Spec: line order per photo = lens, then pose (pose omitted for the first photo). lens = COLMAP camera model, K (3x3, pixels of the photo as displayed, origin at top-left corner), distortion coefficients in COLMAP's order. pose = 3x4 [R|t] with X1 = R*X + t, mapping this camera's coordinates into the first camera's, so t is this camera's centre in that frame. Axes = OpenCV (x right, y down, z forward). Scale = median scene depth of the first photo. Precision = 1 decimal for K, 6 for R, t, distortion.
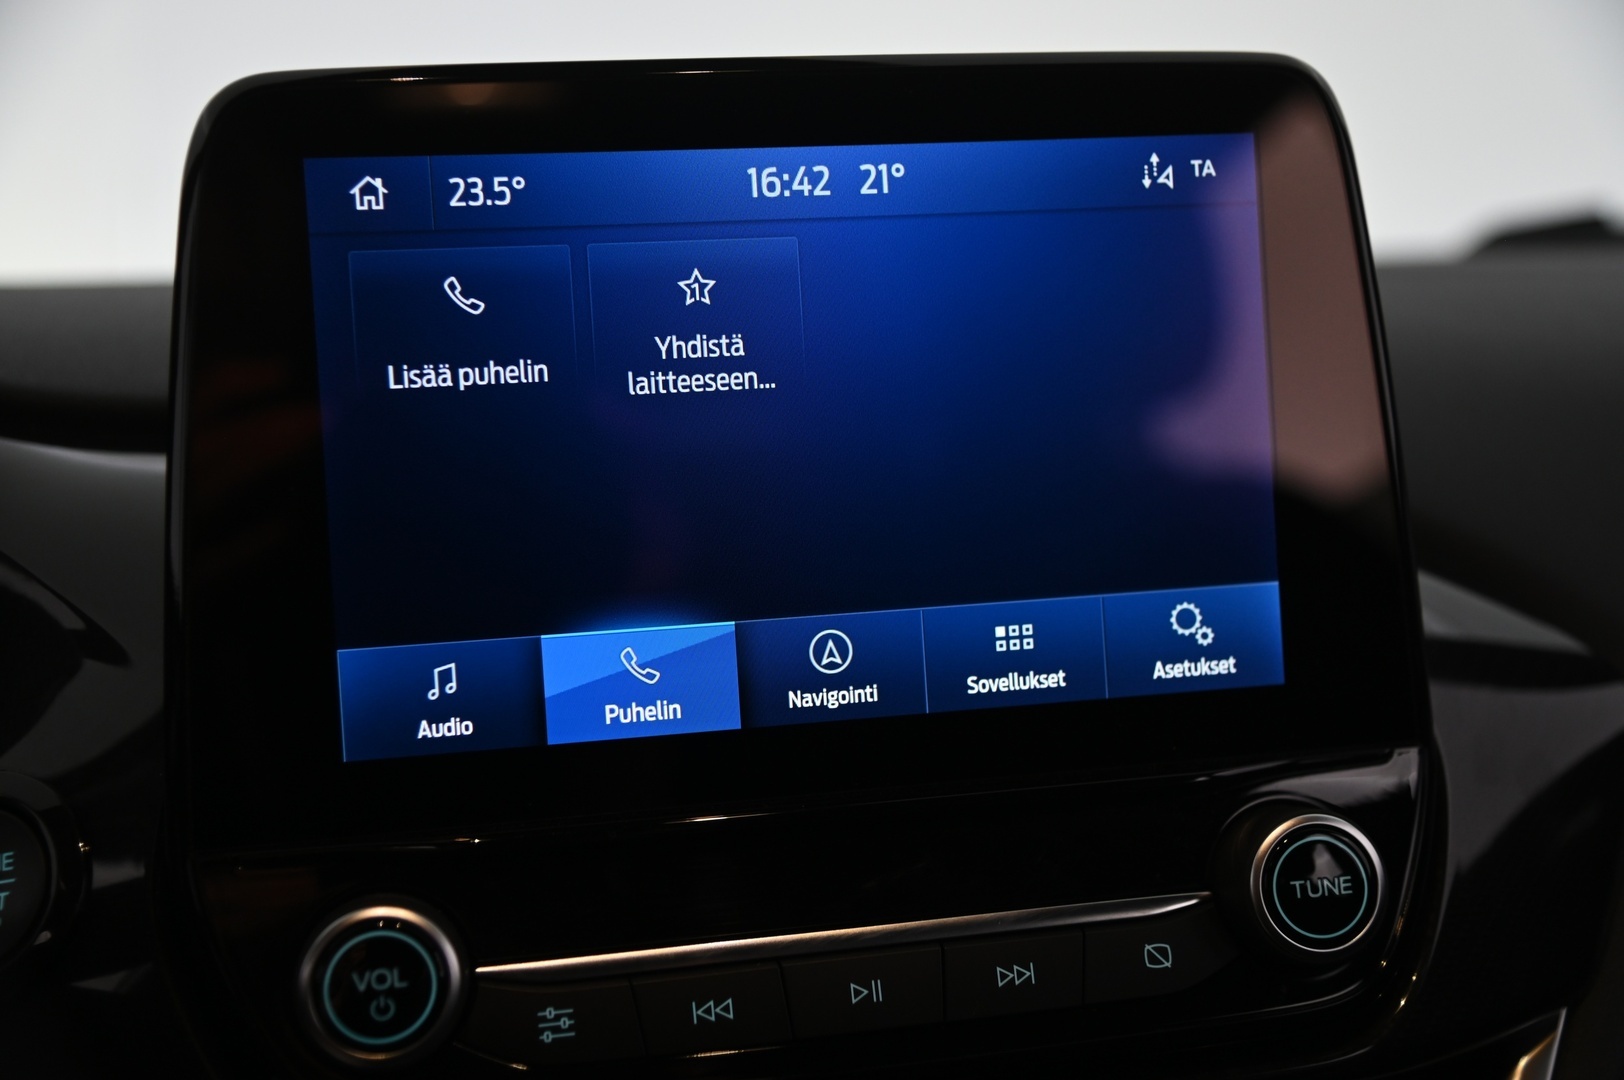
lens RADIAL K [[2149.4, 0, 816.3], [0, 2149.4, 536.0], [0, 0, 1]] dist [0.095110, 0.000000]
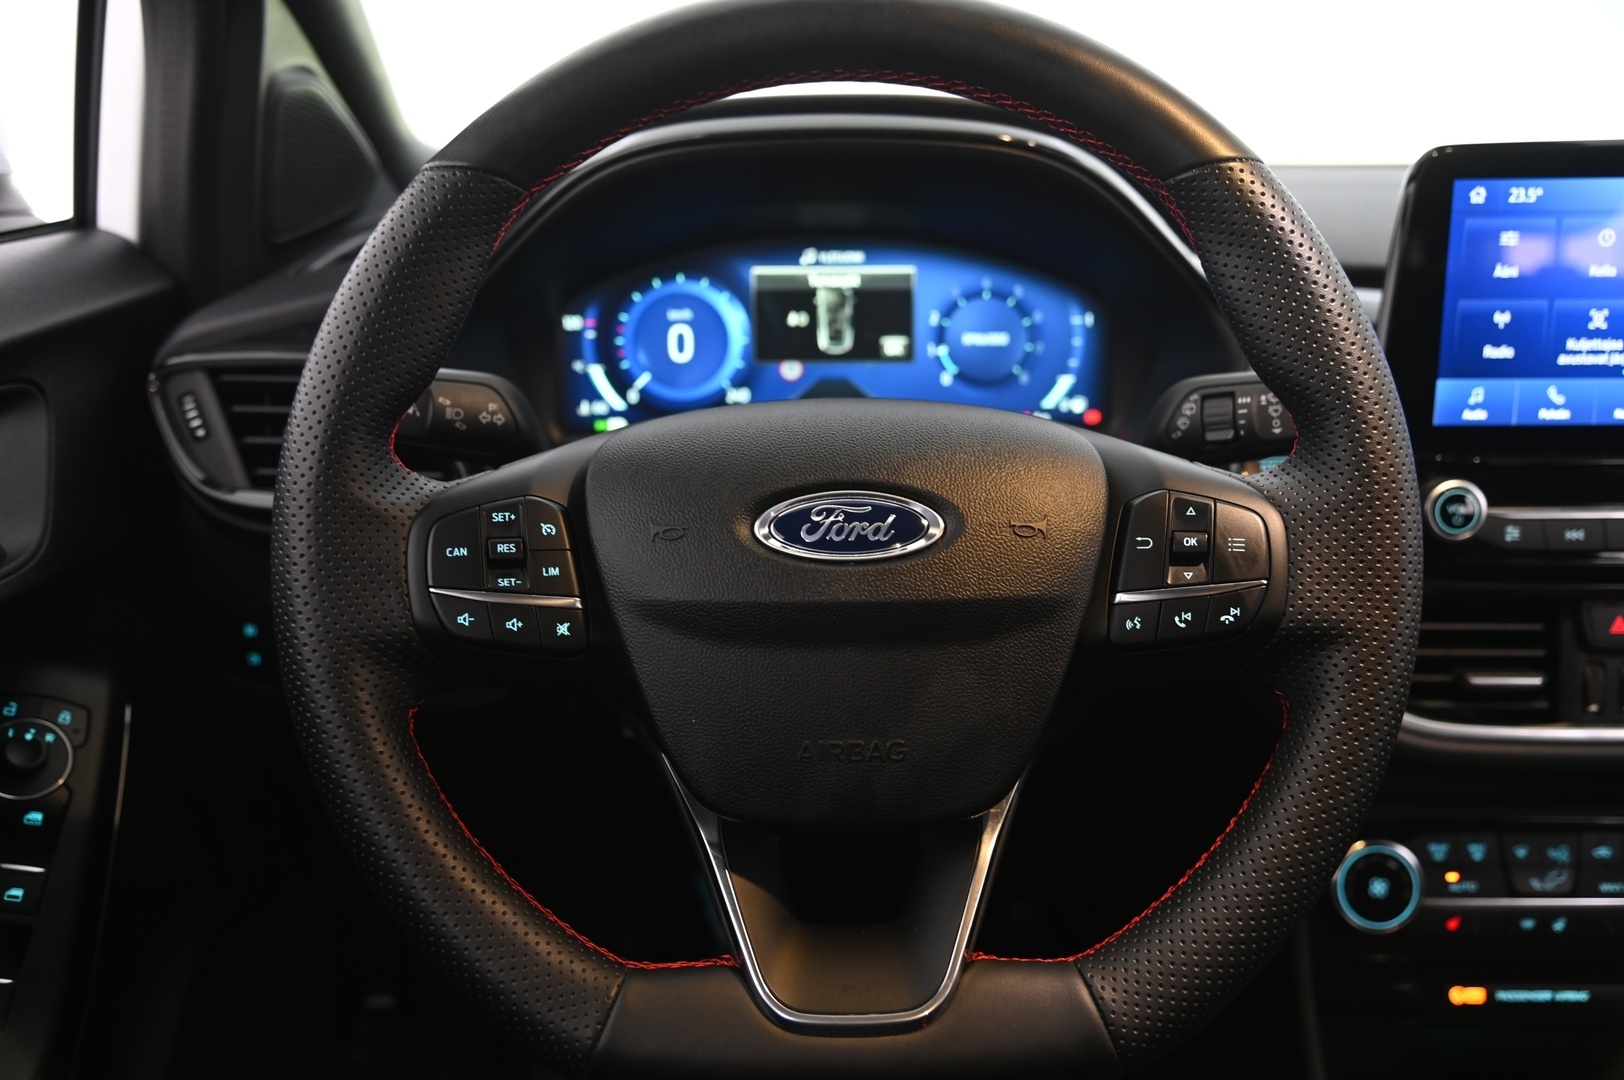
lens RADIAL K [[1467.1, 0, 819.0], [0, 1467.1, 543.1], [0, 0, 1]] dist [-0.018363, 0.049505]
pose [[0.979257, 0.094857, -0.179049, -0.581242], [-0.062108, 0.981636, 0.180372, -0.022786], [0.192870, -0.165510, 0.967165, -0.789492]]
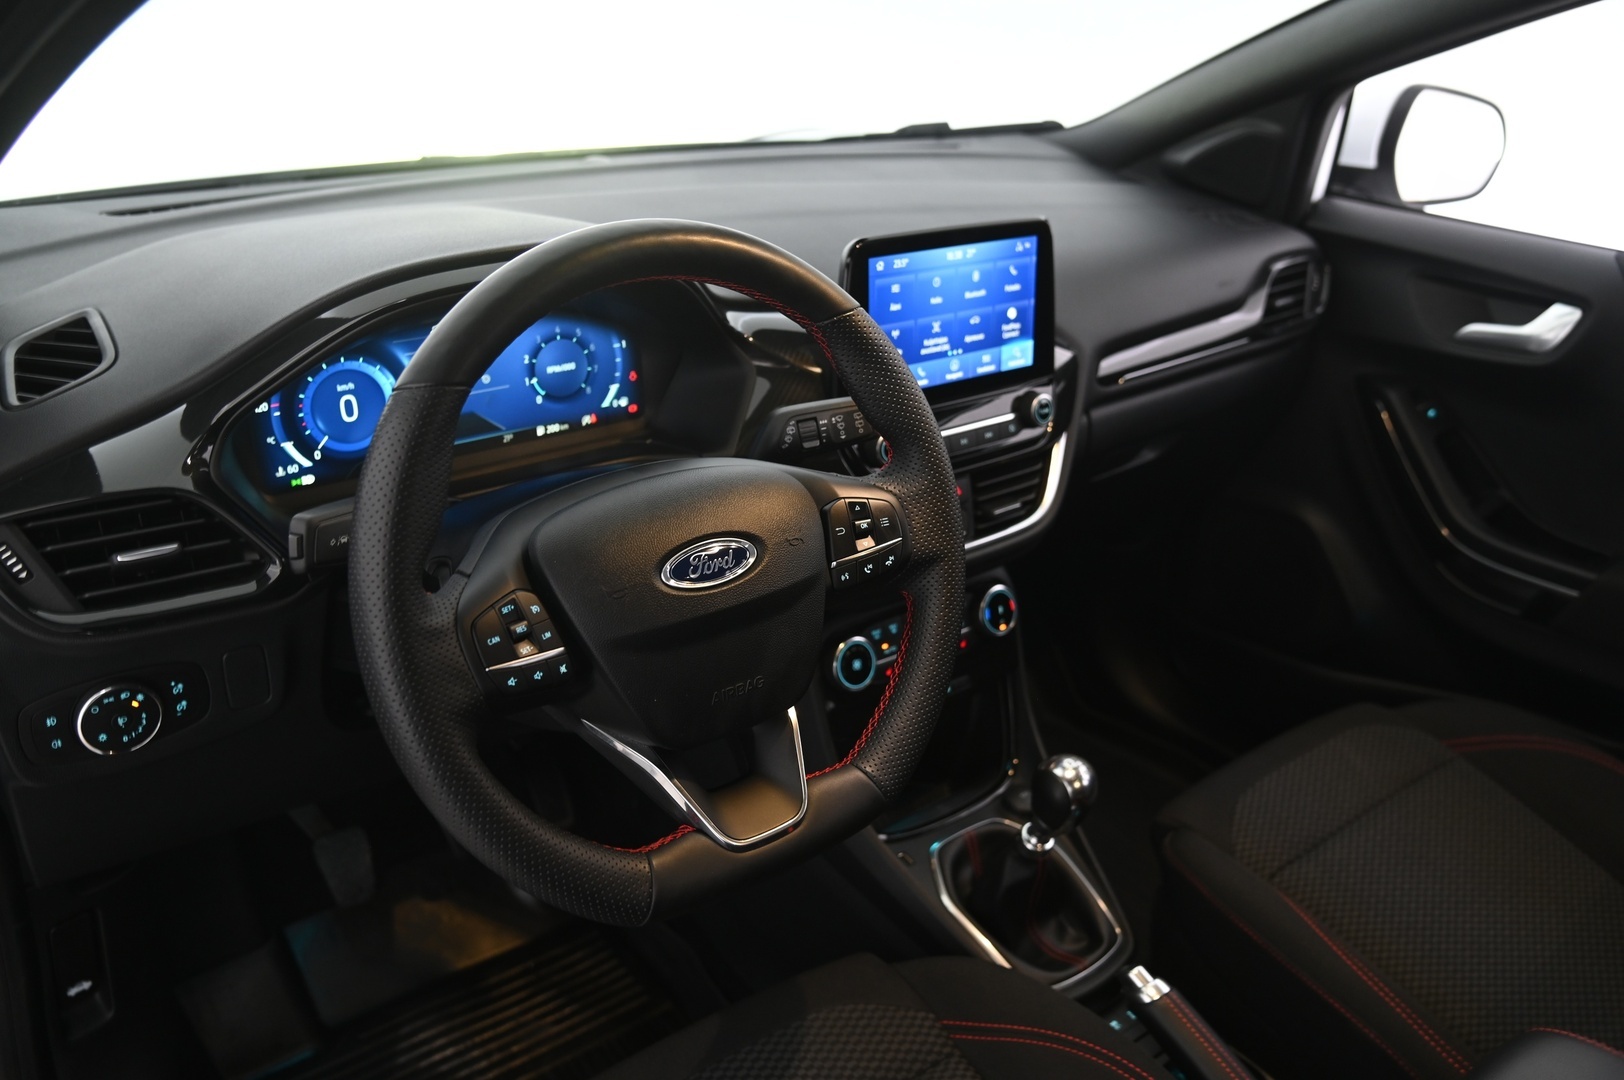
lens RADIAL K [[1306.3, 0, 805.6], [0, 1306.3, 544.2], [0, 0, 1]] dist [-0.044118, 0.048587]
pose [[0.897253, -0.117761, 0.425522, -1.420375], [-0.019286, 0.952400, 0.304239, -0.395049], [-0.441095, -0.281186, 0.852273, -1.199655]]
